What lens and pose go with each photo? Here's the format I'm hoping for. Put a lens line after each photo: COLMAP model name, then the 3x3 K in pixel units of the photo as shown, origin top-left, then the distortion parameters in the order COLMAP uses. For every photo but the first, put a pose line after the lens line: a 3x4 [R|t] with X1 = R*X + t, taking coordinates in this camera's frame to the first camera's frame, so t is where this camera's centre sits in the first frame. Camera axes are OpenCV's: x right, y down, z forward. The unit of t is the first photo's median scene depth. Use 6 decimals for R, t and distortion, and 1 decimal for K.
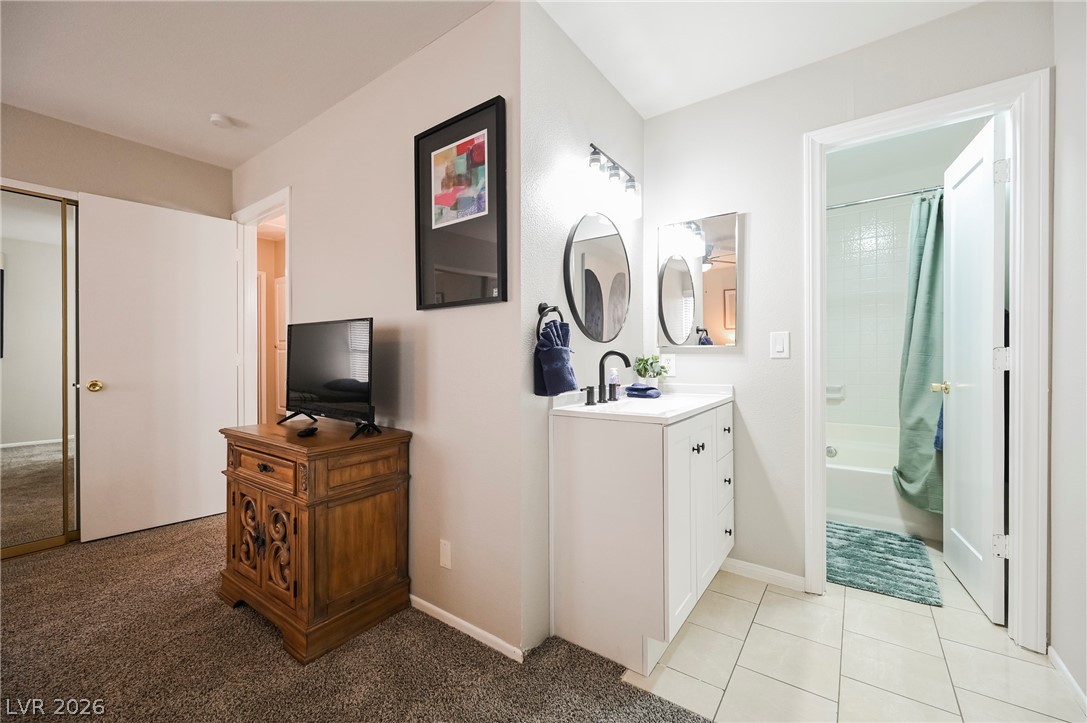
lens RADIAL K [[436.9, 0, 543.9], [0, 436.9, 359.4], [0, 0, 1]] dist [0.001581, -0.000040]
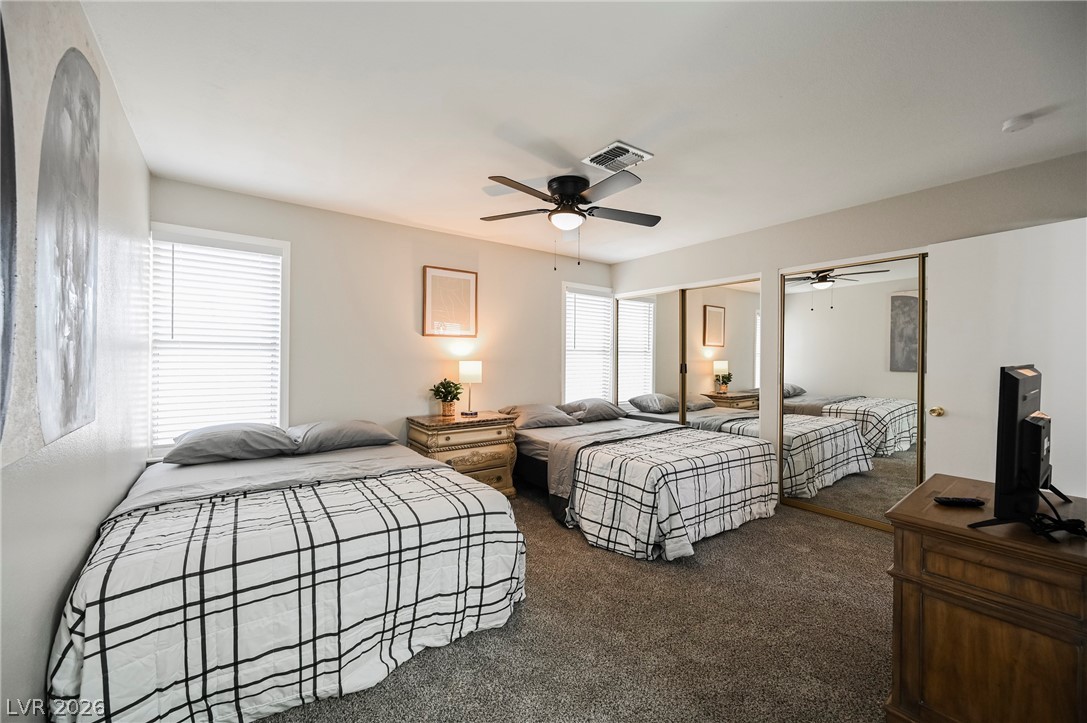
lens RADIAL K [[436.9, 0, 548.6], [0, 436.9, 358.8], [0, 0, 1]] dist [0.001581, -0.000040]
pose [[-0.310199, 0.005816, -0.950654, 0.509609], [-0.007546, 0.999935, 0.008579, -0.110730], [0.950642, 0.009835, -0.310135, 0.538999]]
